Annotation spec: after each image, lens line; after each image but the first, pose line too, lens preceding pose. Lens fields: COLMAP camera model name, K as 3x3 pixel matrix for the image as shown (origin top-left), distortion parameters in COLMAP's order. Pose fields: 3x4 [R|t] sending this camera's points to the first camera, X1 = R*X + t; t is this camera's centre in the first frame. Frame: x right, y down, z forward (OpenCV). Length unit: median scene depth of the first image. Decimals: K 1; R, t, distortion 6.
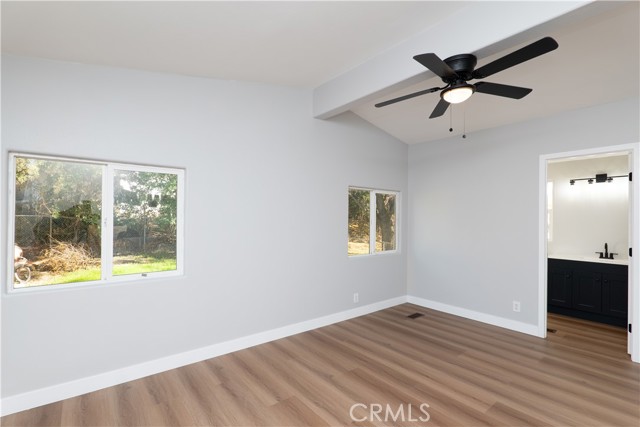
lens RADIAL K [[301.3, 0, 316.8], [0, 301.3, 217.1], [0, 0, 1]] dist [-0.004436, -0.000061]
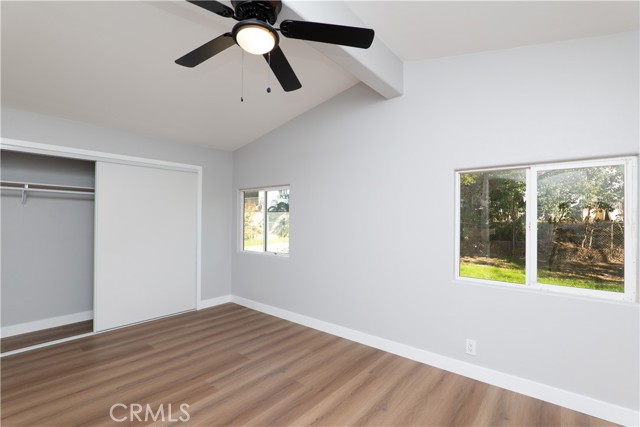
lens RADIAL K [[301.3, 0, 315.8], [0, 301.3, 210.3], [0, 0, 1]] dist [-0.004436, -0.000061]
pose [[0.212515, -0.022240, -0.976905, 0.748152], [-0.014023, 0.999569, -0.025807, 0.010082], [0.977057, 0.019184, 0.212111, 0.620358]]
